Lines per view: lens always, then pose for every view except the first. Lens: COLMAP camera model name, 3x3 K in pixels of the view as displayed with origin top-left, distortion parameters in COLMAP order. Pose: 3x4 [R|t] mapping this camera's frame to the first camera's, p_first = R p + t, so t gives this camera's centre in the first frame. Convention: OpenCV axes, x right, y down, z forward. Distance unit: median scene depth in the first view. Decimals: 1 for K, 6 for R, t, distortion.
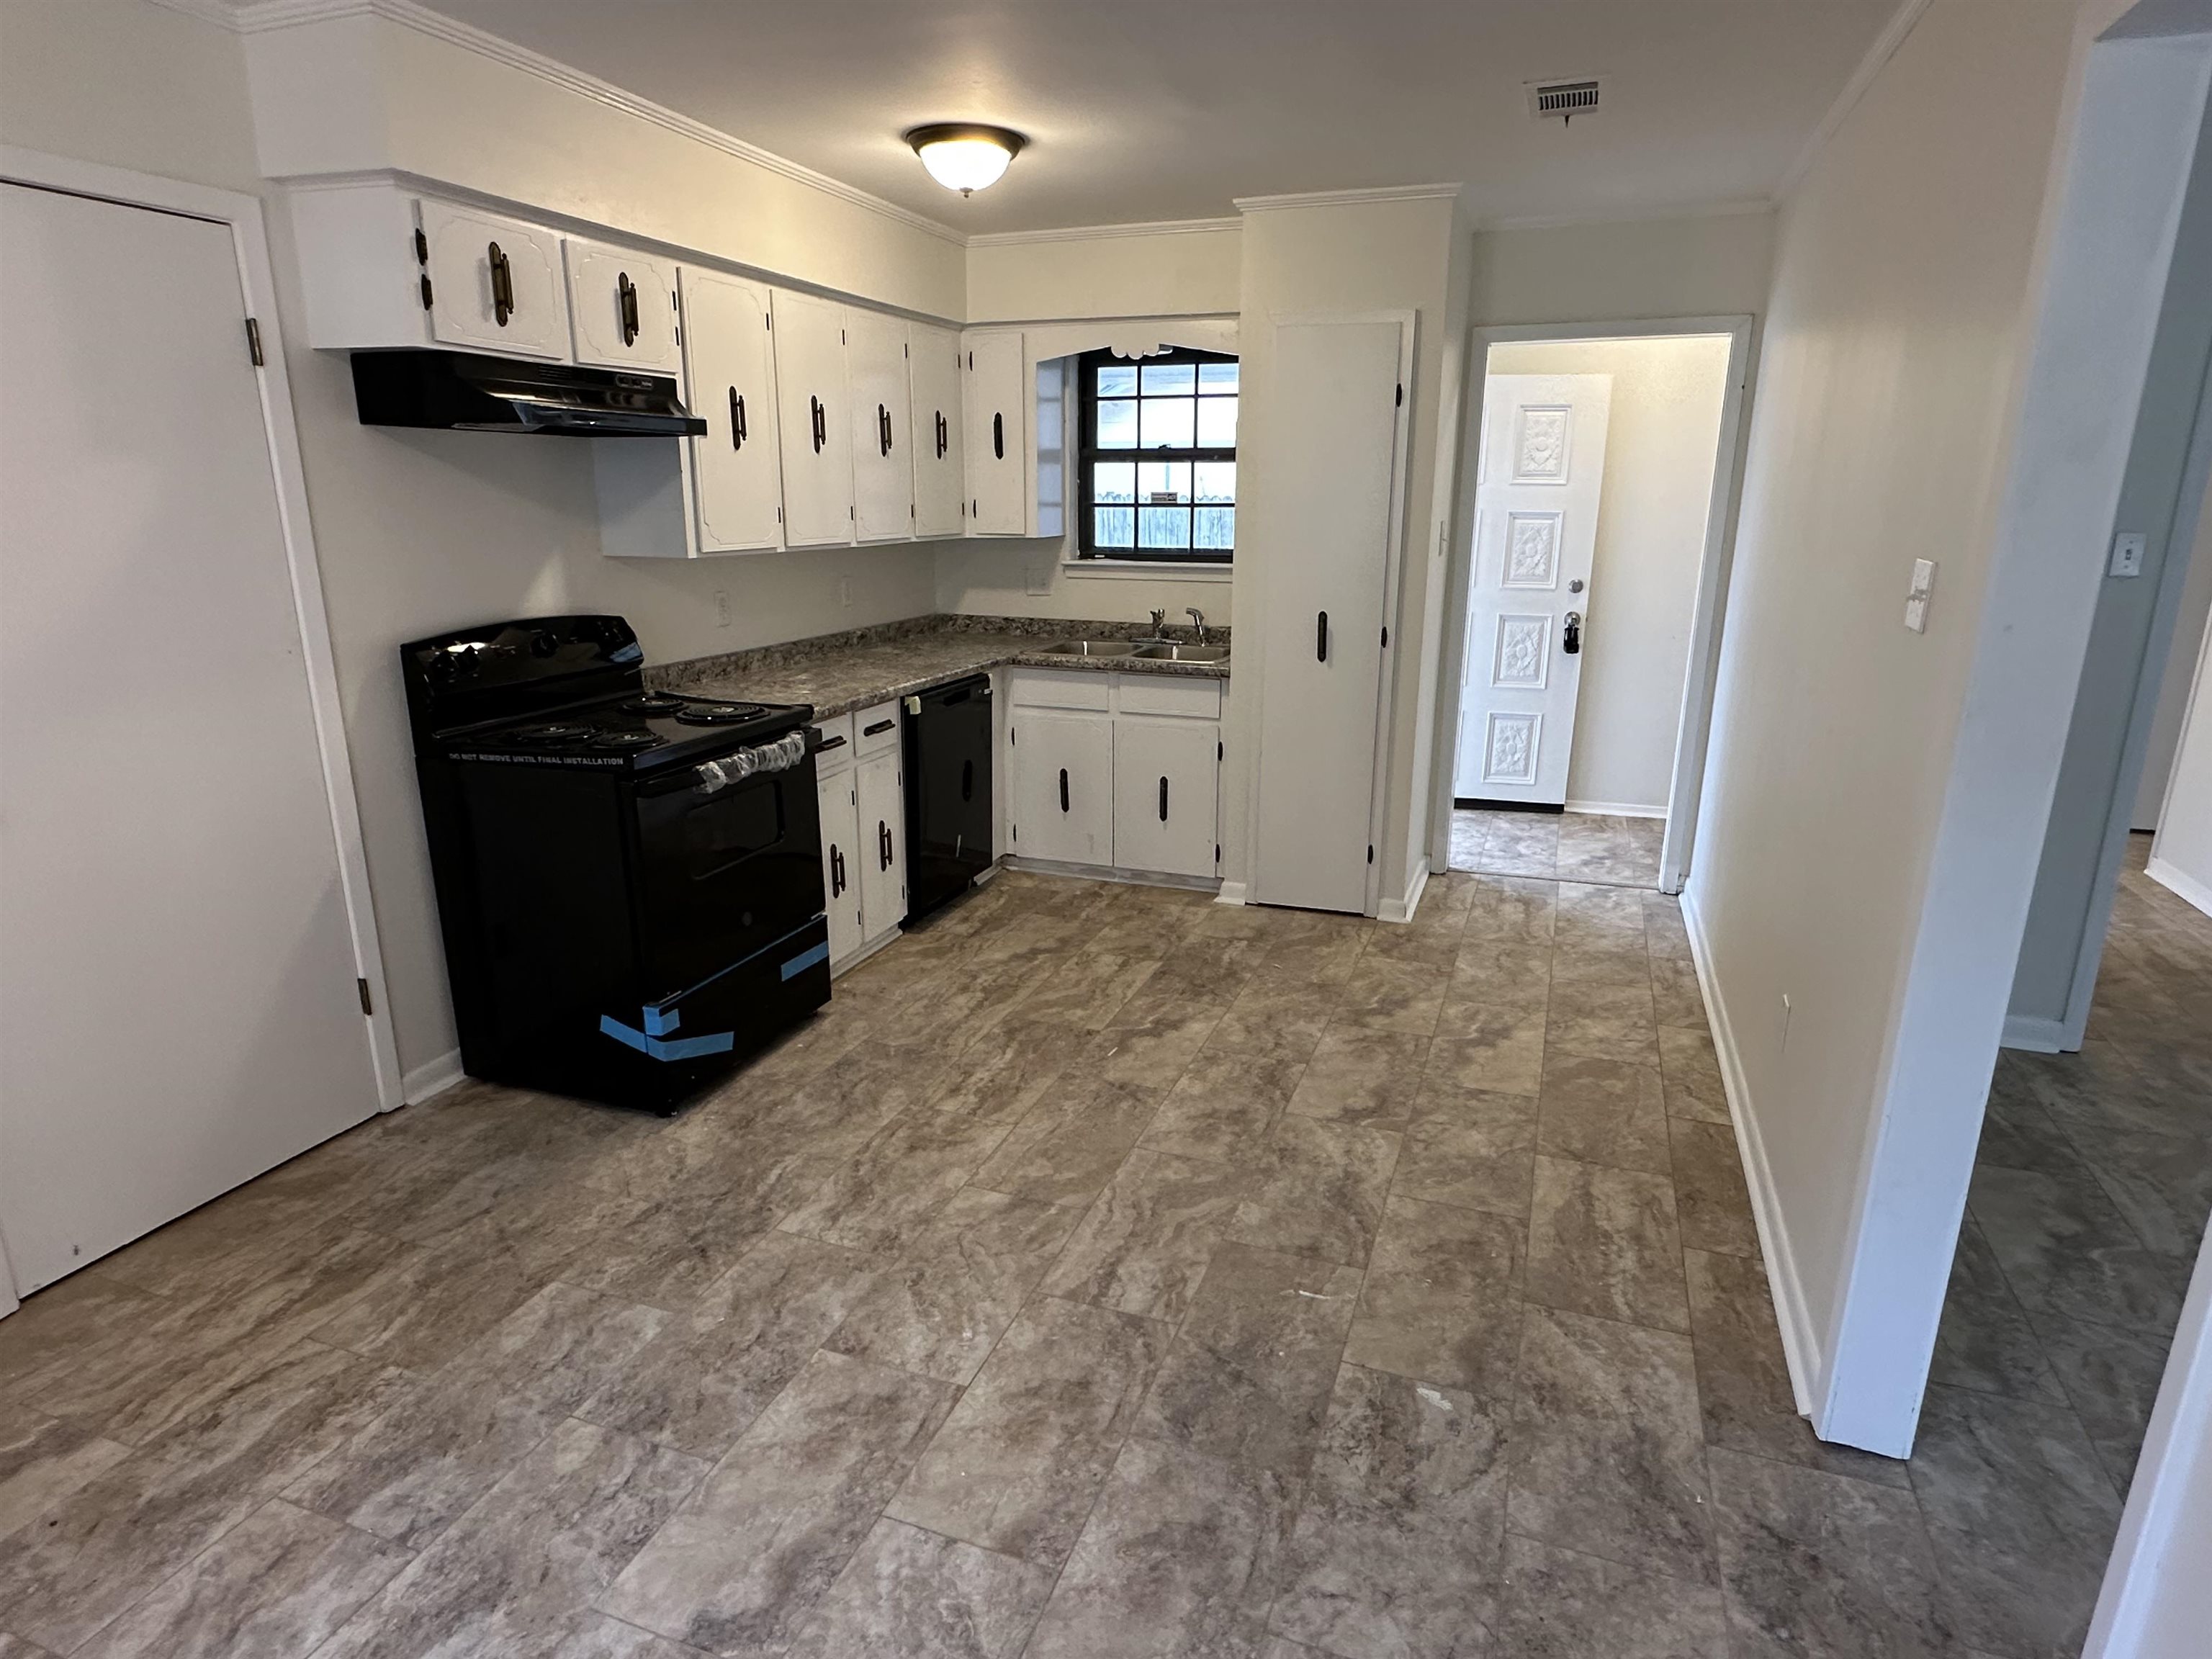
lens RADIAL K [[1264.2, 0, 1101.9], [0, 1264.2, 836.0], [0, 0, 1]] dist [0.000538, 0.000450]
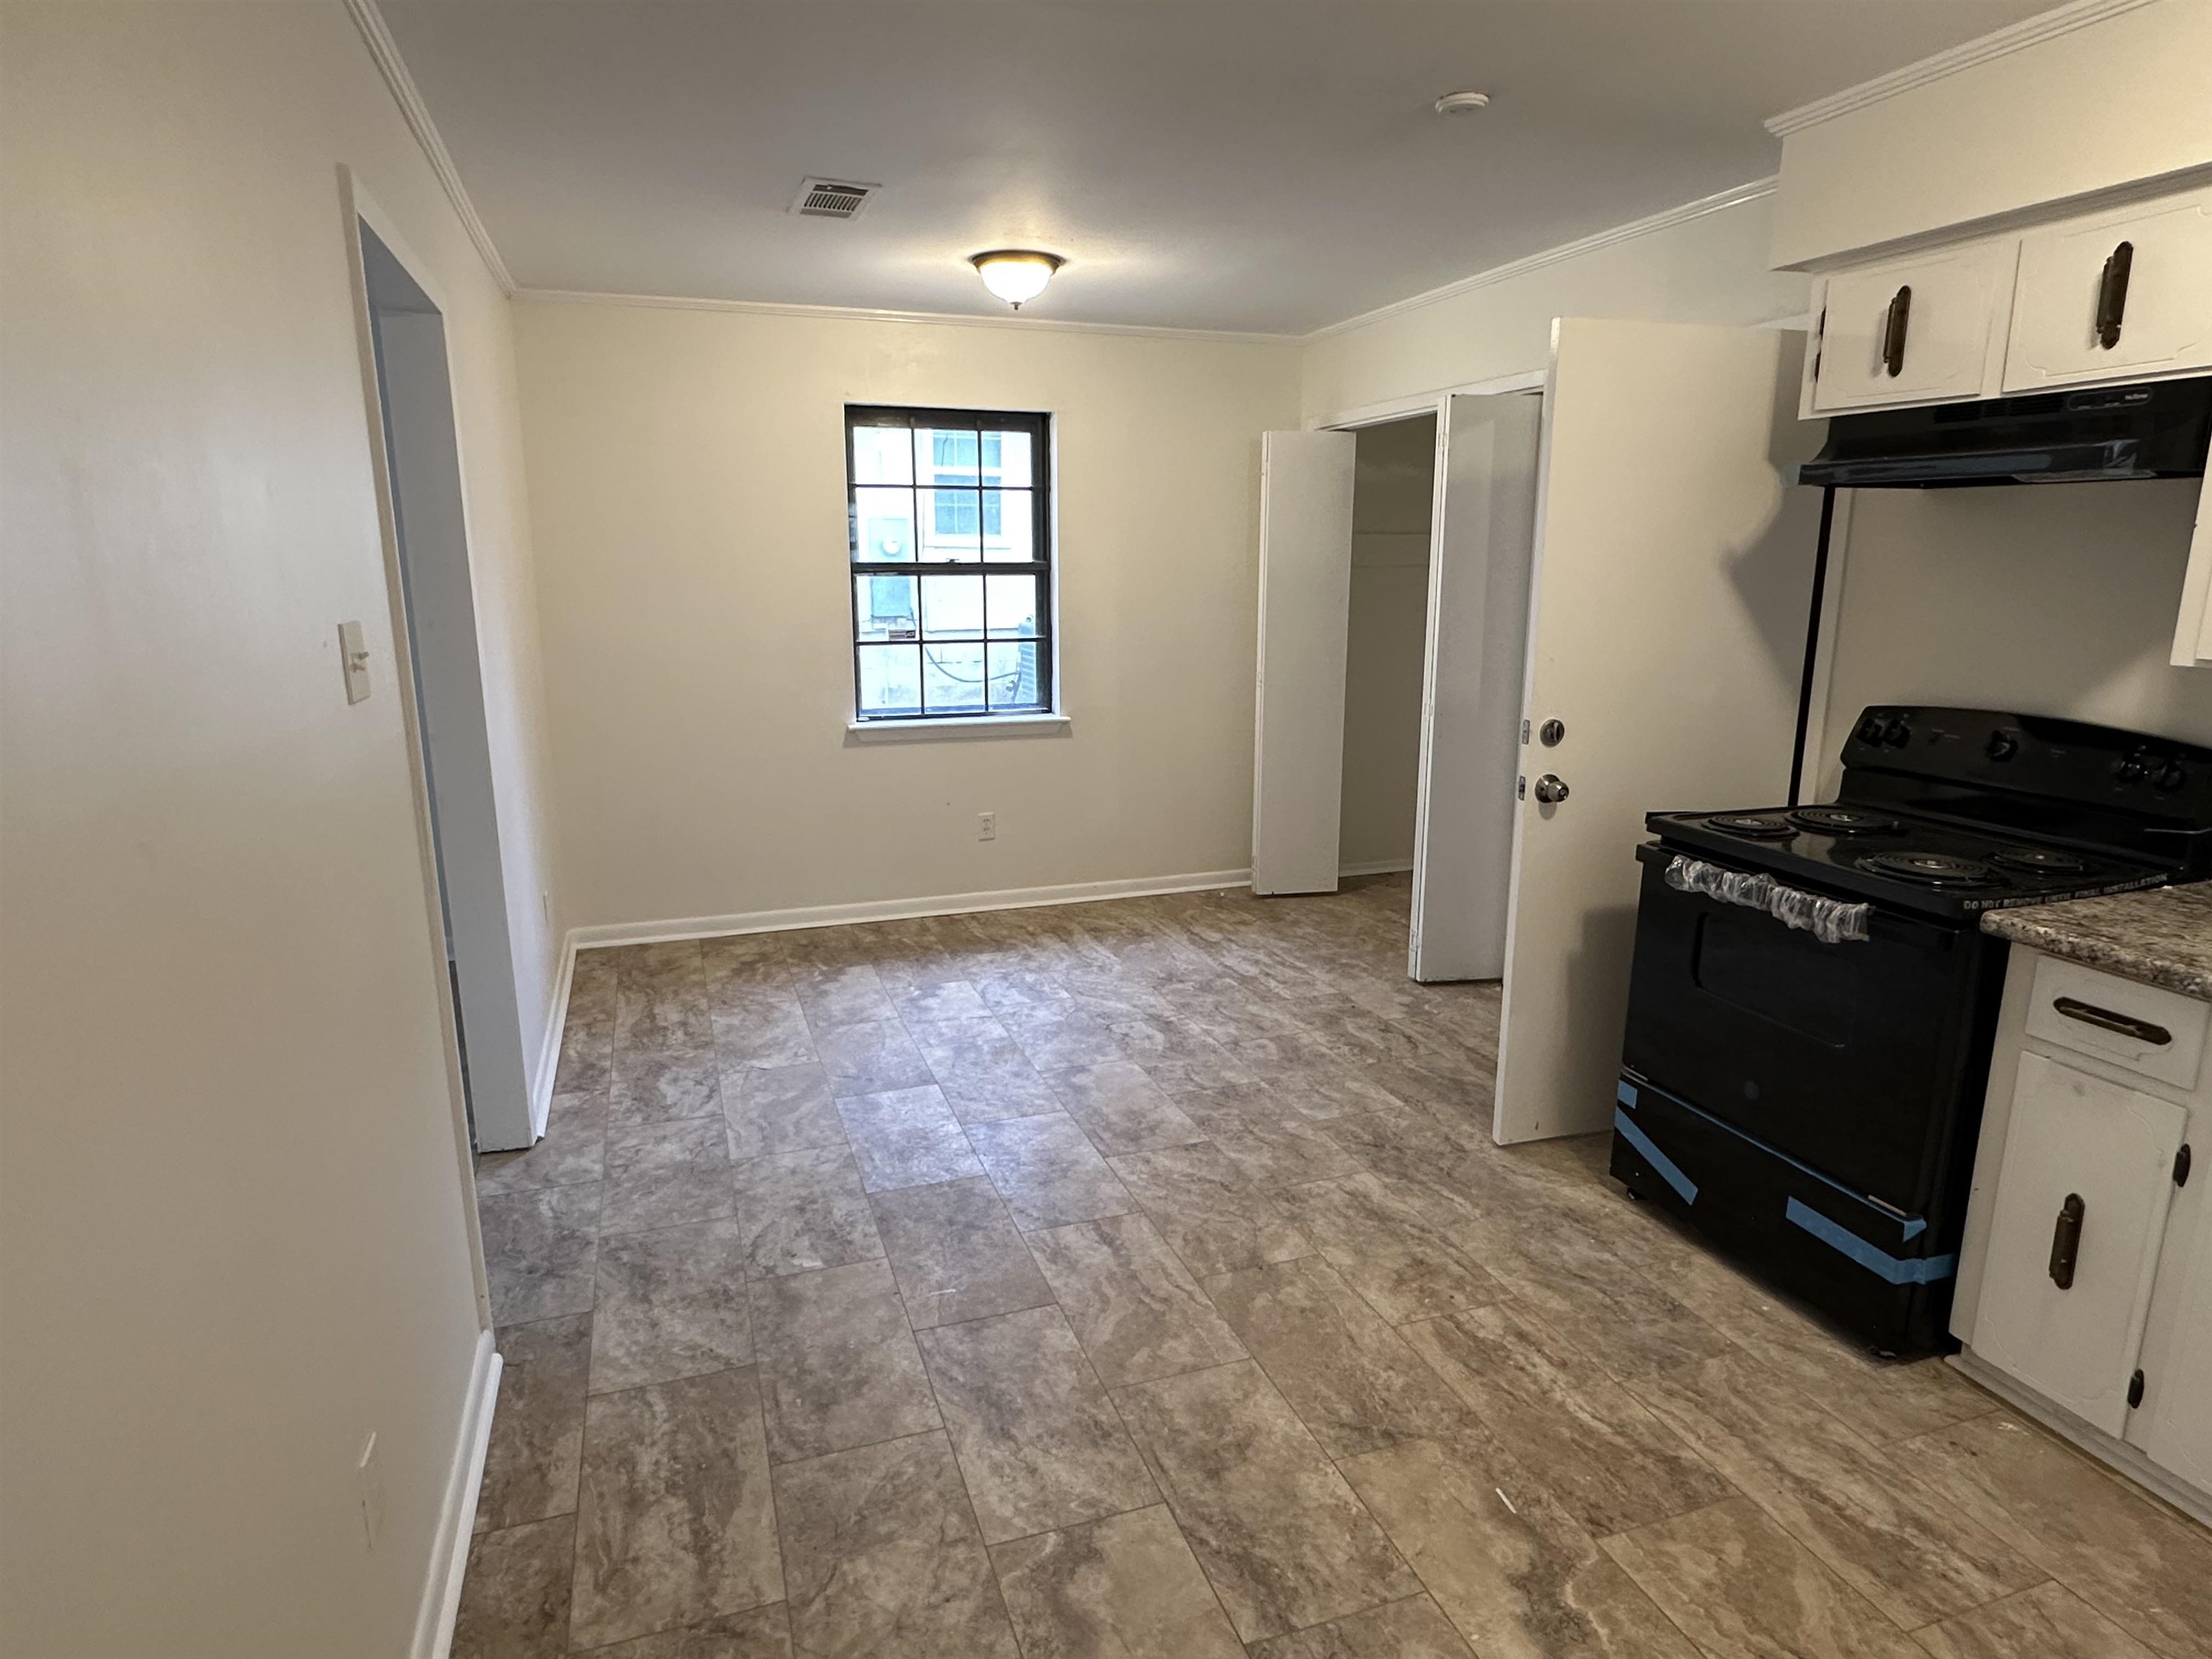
lens RADIAL K [[1275.2, 0, 1108.0], [0, 1275.2, 836.6], [0, 0, 1]] dist [0.000680, -0.000077]
pose [[-0.769592, 0.135454, -0.624003, 0.403684], [-0.174082, 0.895715, 0.409133, -0.265698], [0.614348, 0.423493, -0.665755, 0.973870]]
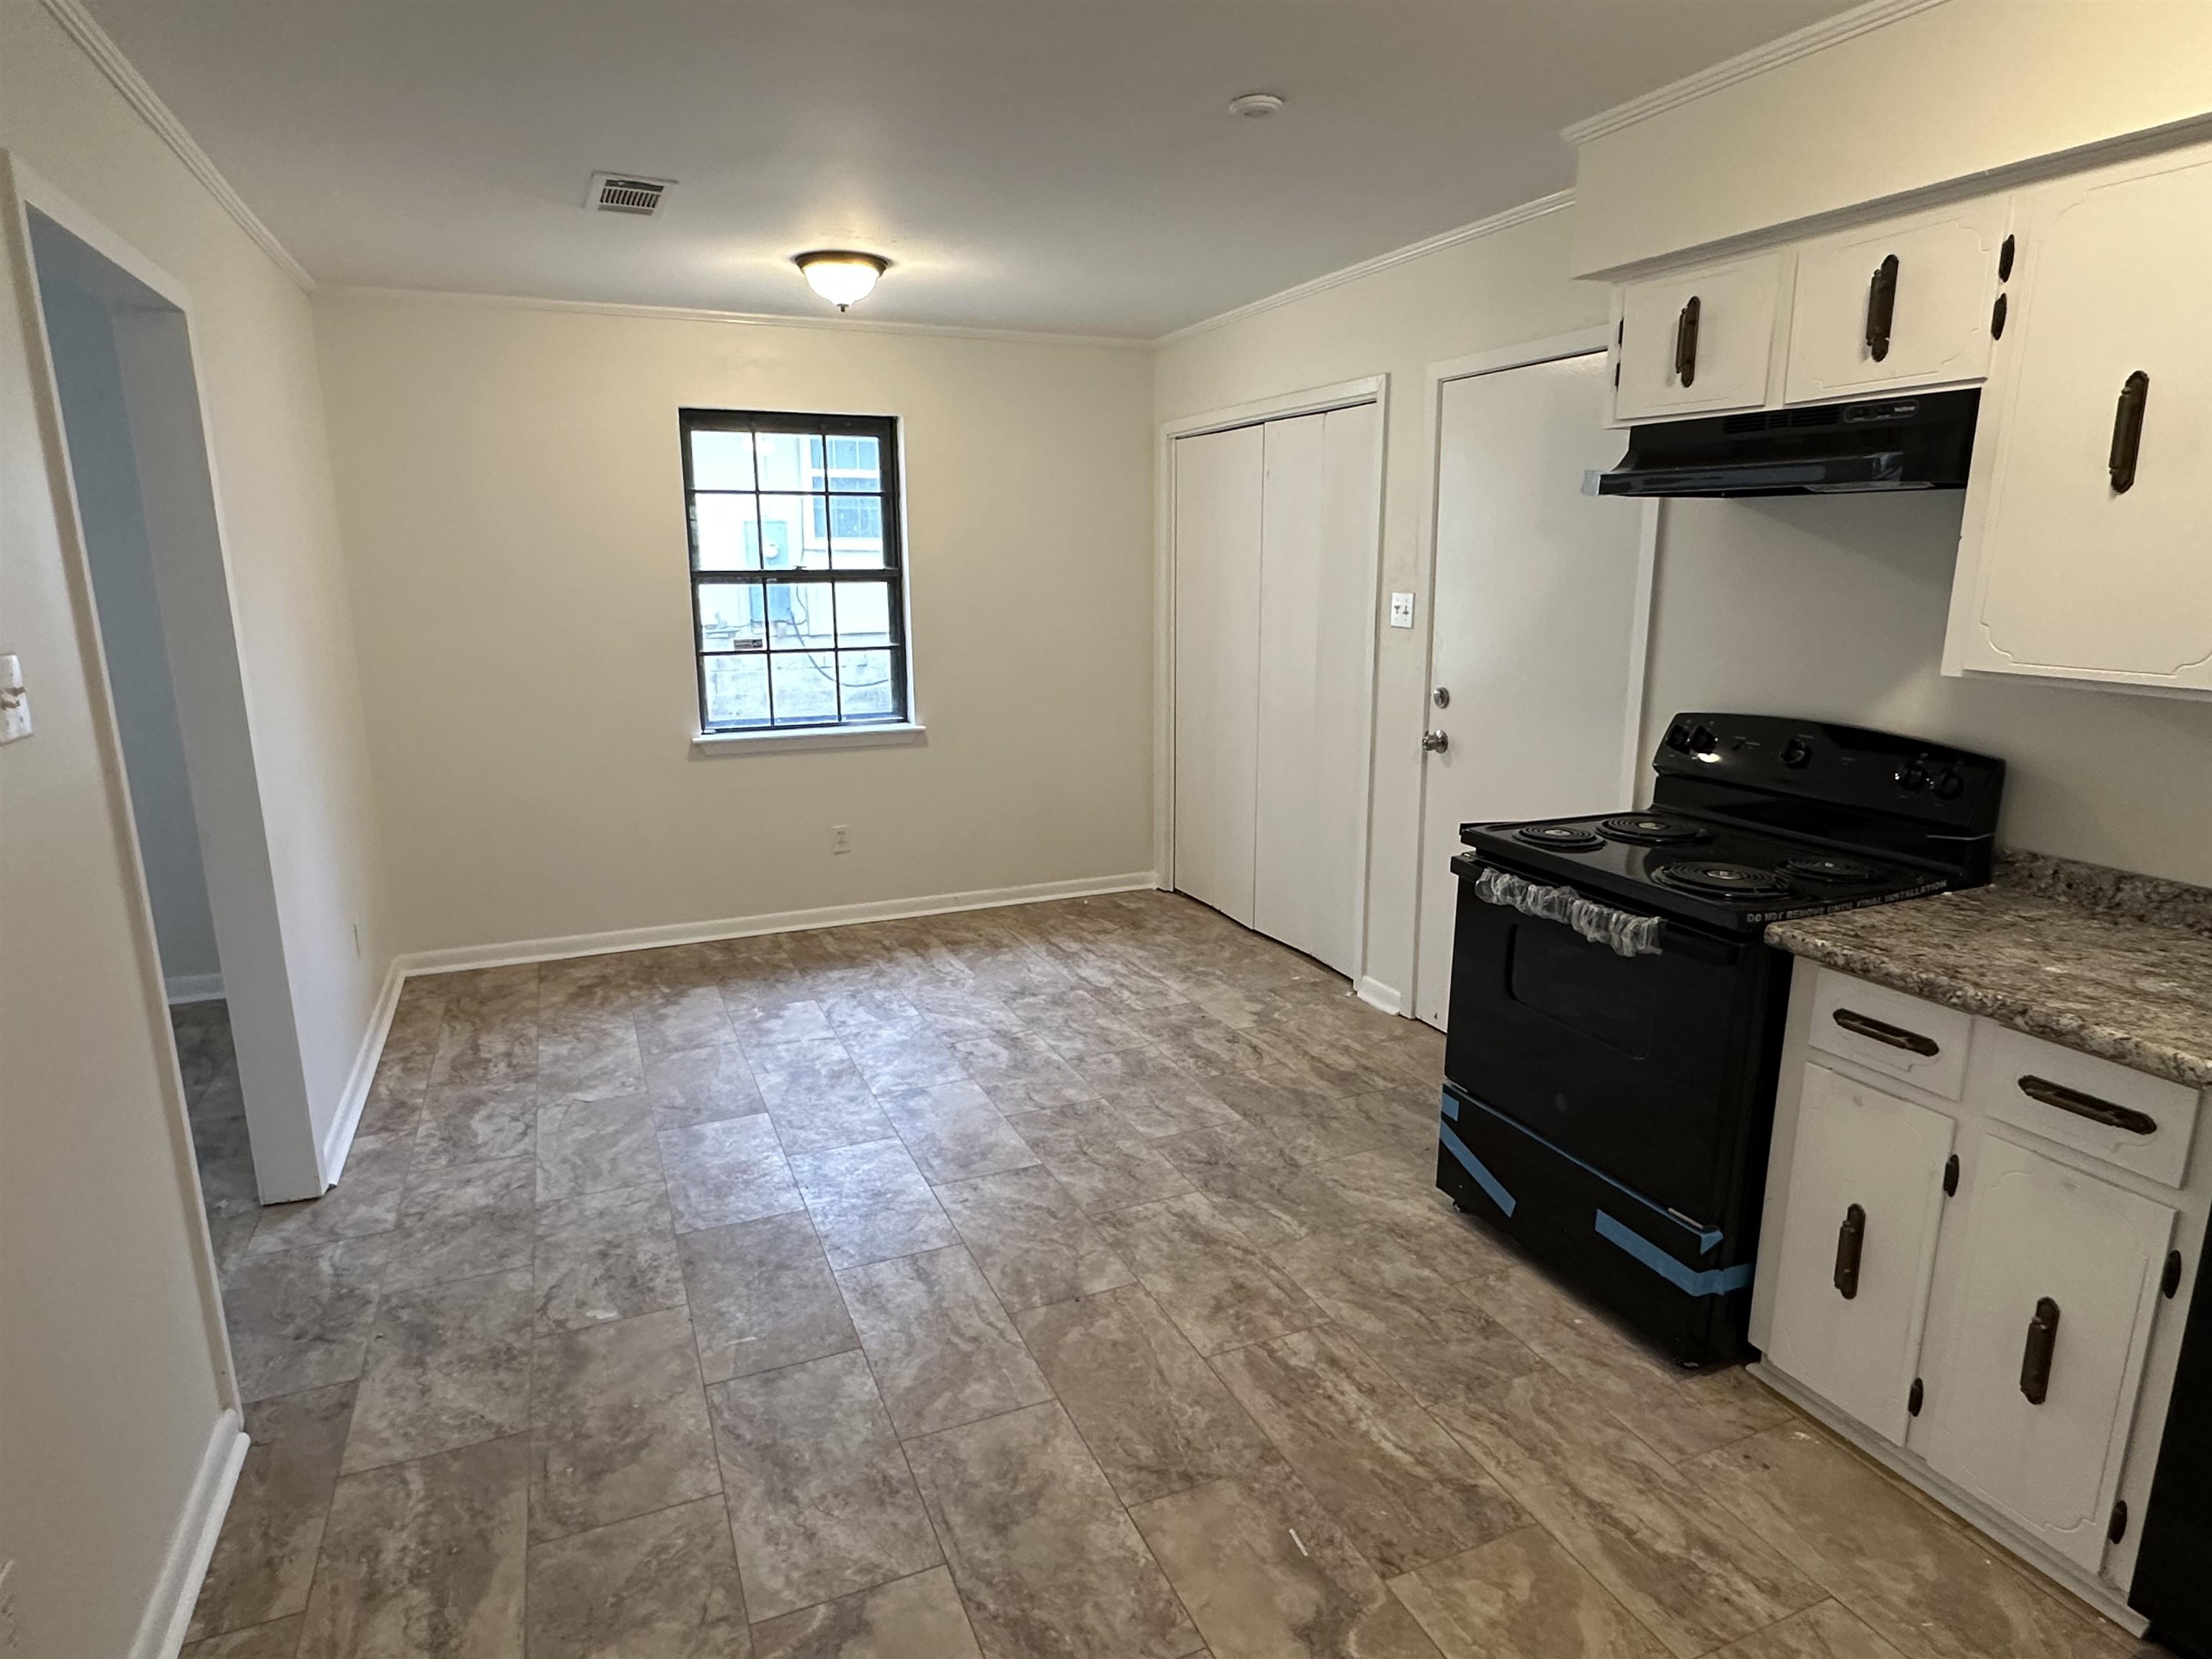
lens RADIAL K [[1264.2, 0, 1101.9], [0, 1264.2, 836.0], [0, 0, 1]] dist [0.000538, 0.000450]
pose [[-0.725263, 0.150840, -0.671745, 0.344938], [-0.183185, 0.898253, 0.399481, -0.276448], [0.663655, 0.412782, -0.623838, 0.987012]]
